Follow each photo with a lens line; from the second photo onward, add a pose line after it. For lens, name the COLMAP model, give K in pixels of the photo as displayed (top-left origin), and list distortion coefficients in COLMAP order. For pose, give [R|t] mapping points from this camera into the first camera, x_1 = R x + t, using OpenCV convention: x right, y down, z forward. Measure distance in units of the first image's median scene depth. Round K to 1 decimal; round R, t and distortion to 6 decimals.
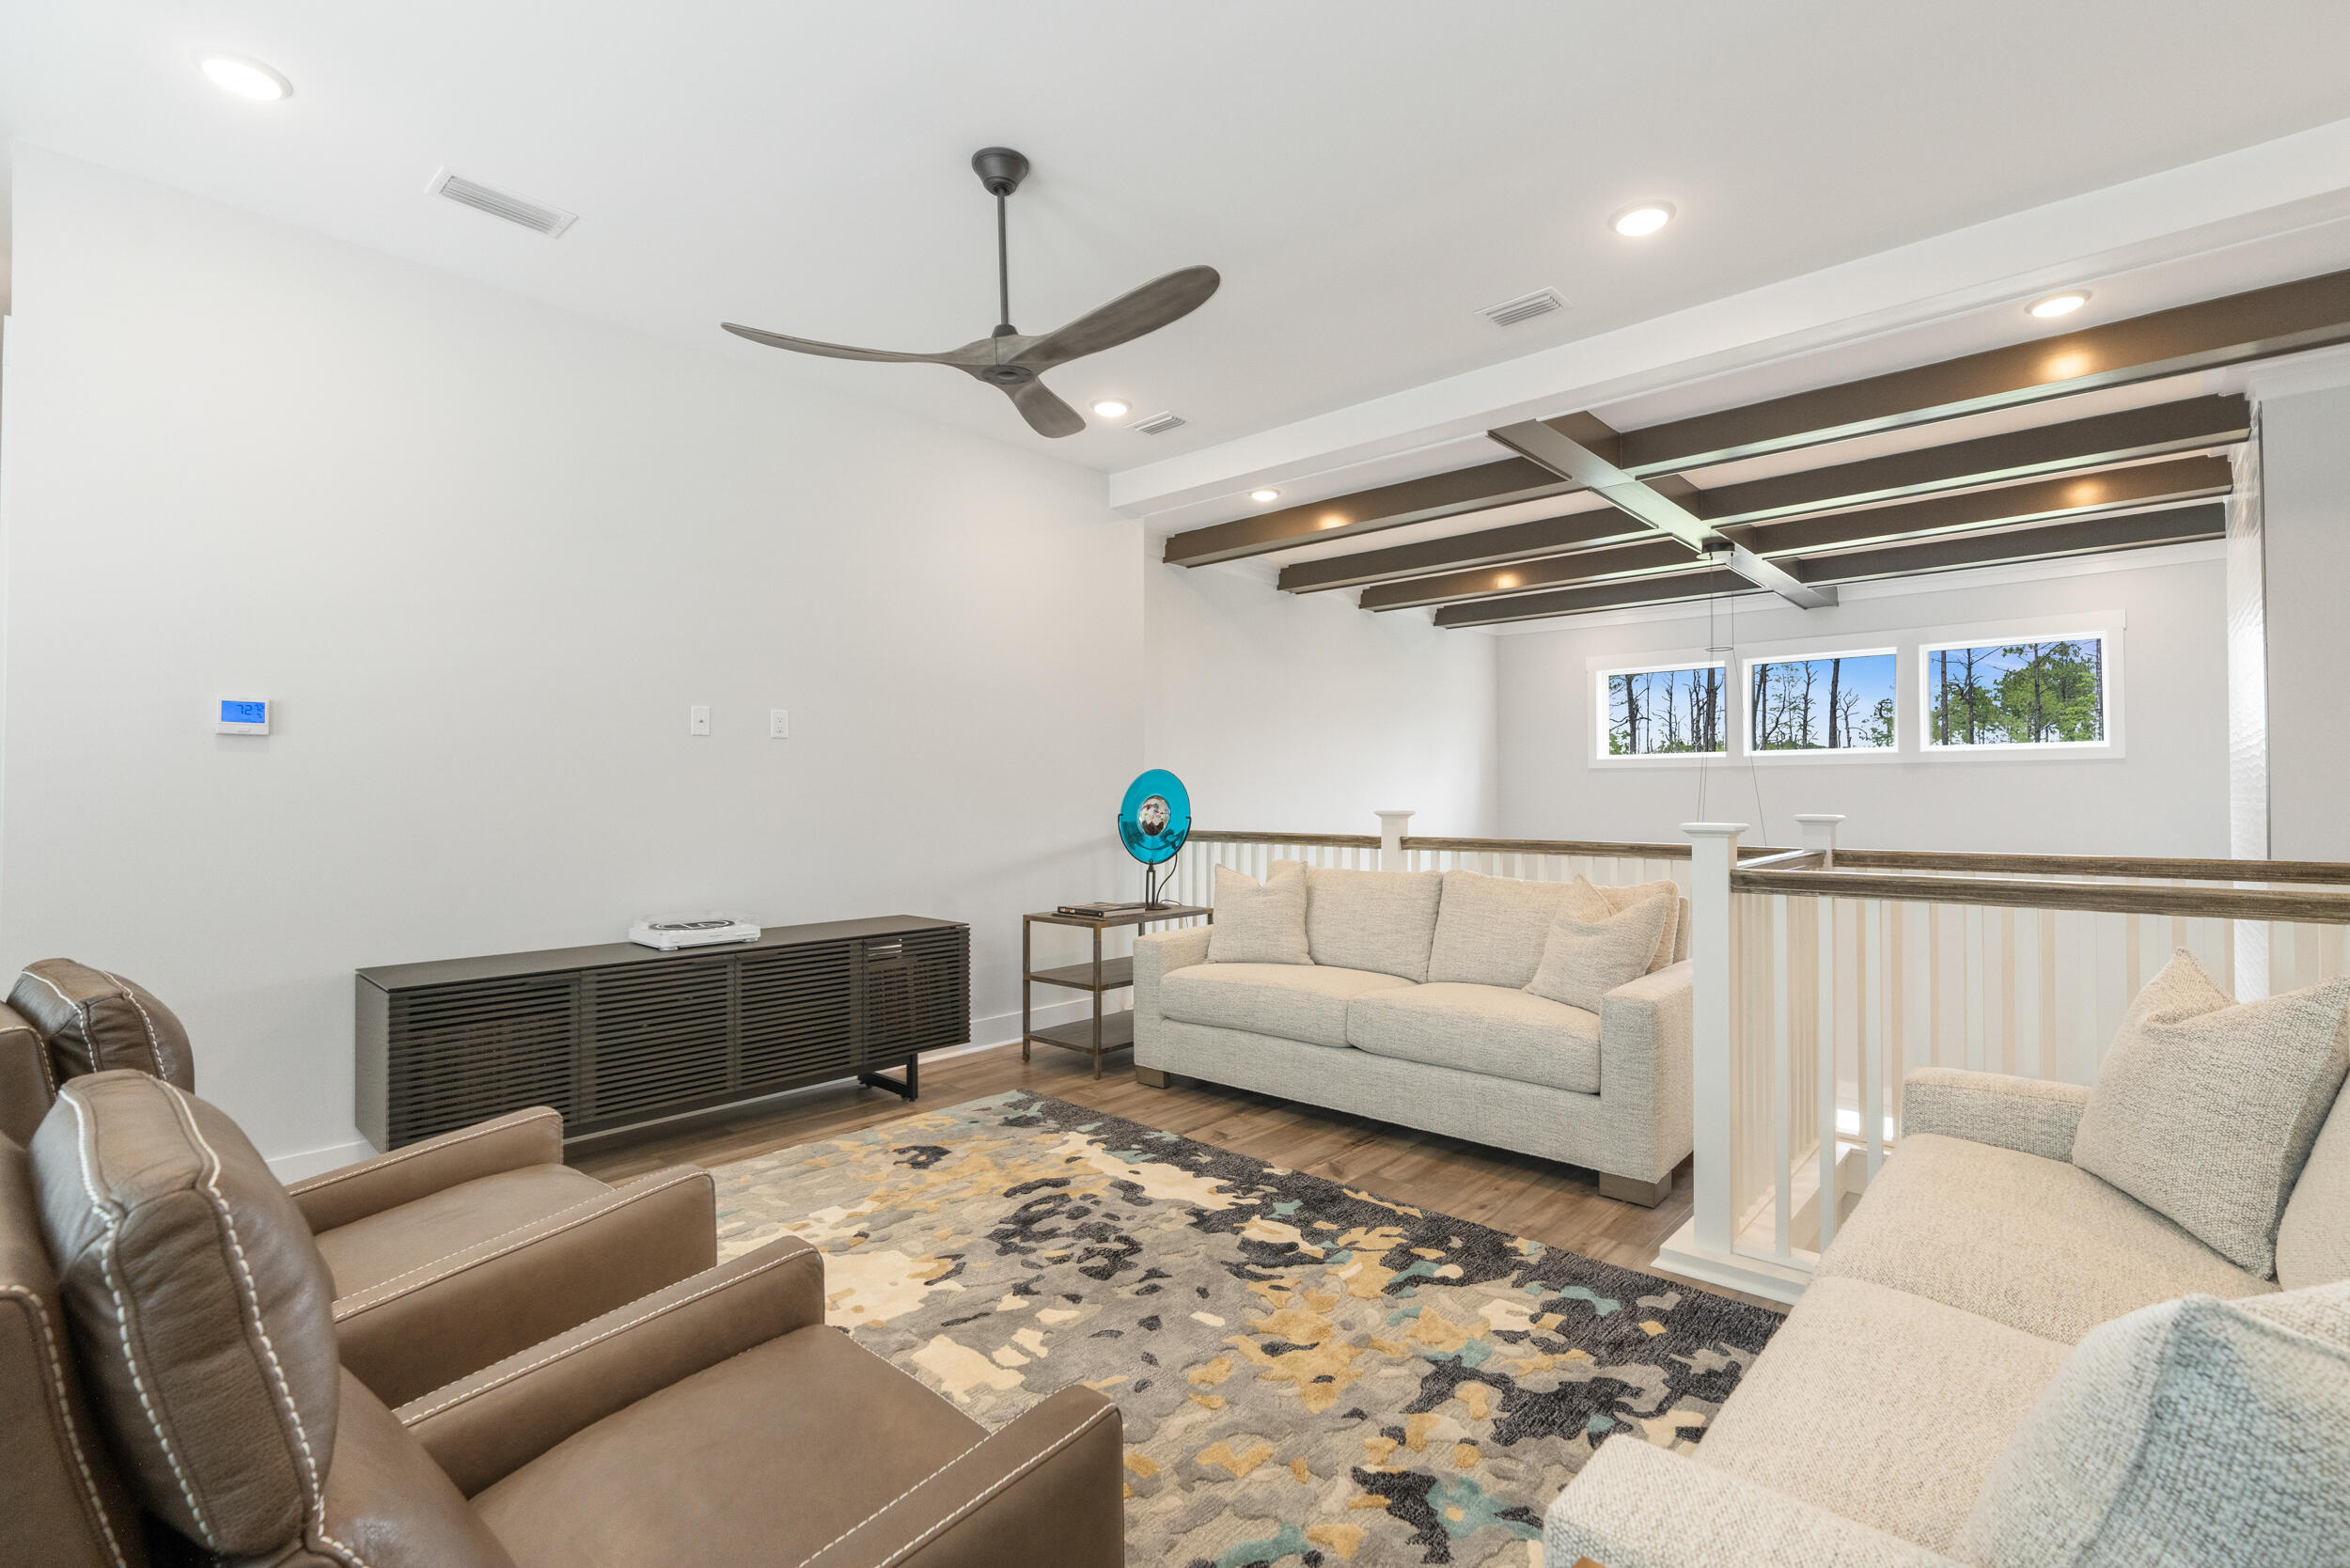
lens RADIAL K [[1059.4, 0, 1189.8], [0, 1059.4, 777.4], [0, 0, 1]] dist [-0.010247, 0.002437]
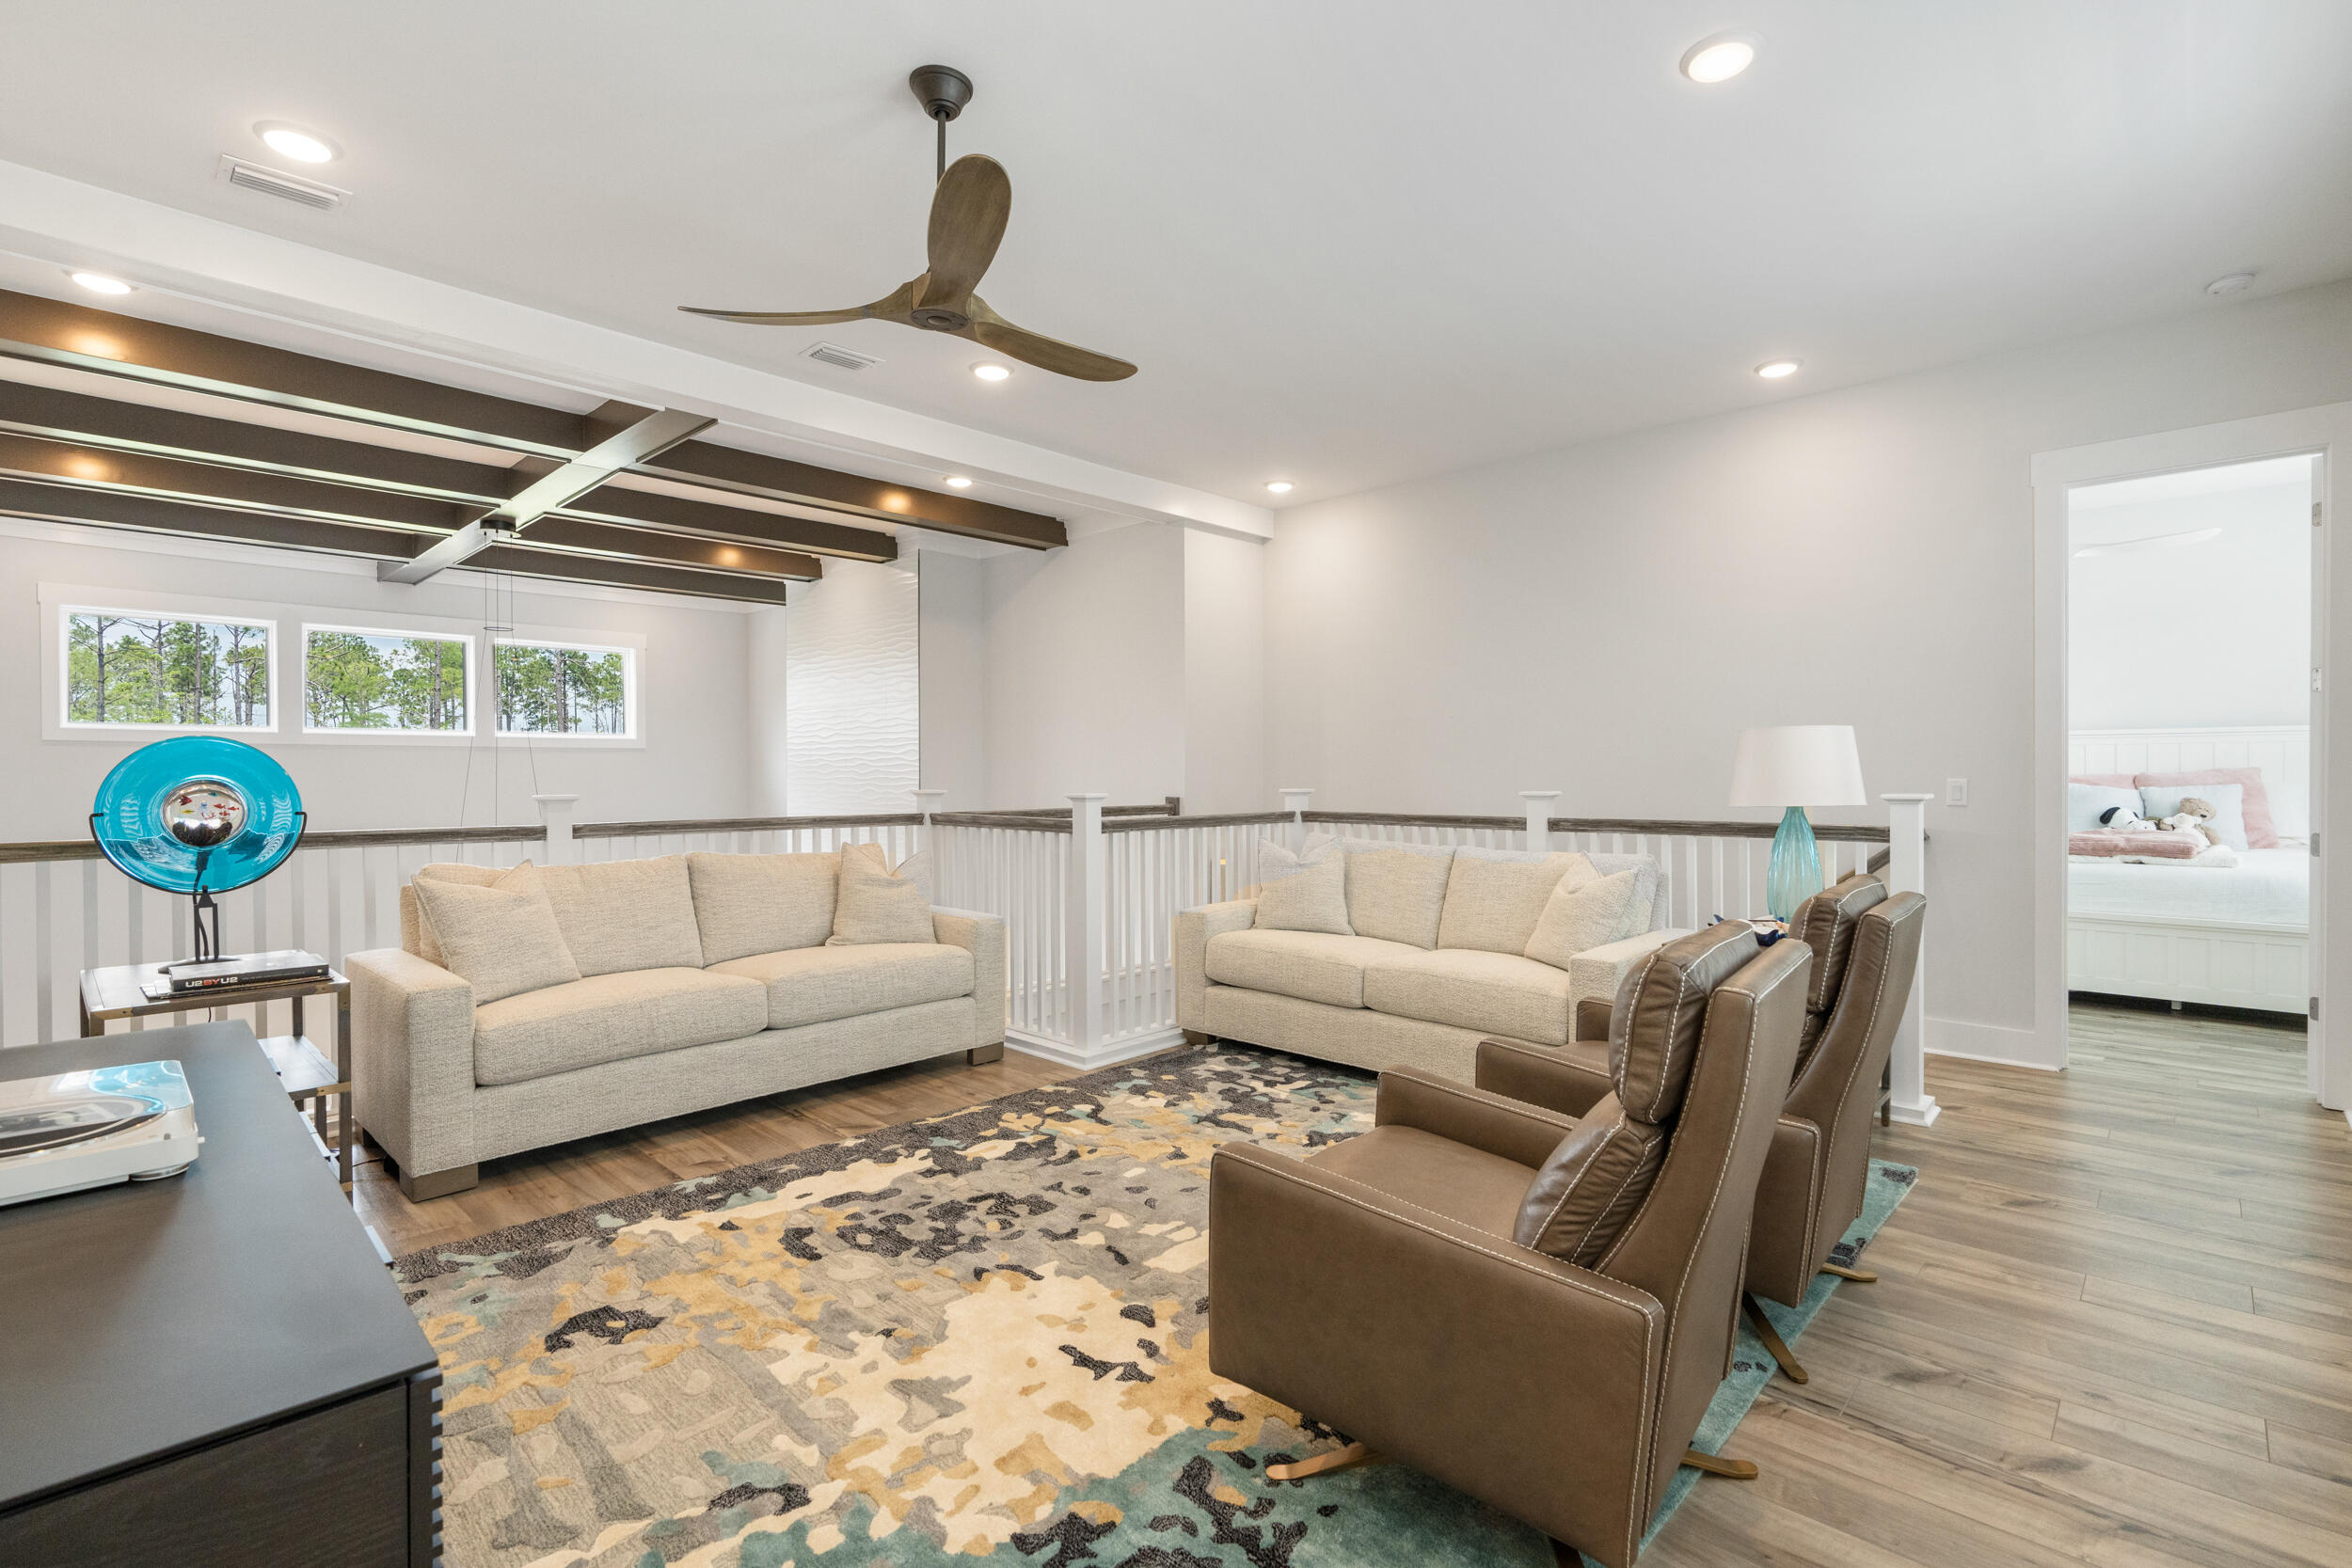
lens RADIAL K [[1060.2, 0, 1191.0], [0, 1060.2, 783.8], [0, 0, 1]] dist [-0.010247, 0.002437]
pose [[0.027870, -0.009770, 0.999564, -1.050181], [-0.015947, 0.999821, 0.010217, 0.007116], [-0.999484, -0.016224, 0.027709, 0.723348]]
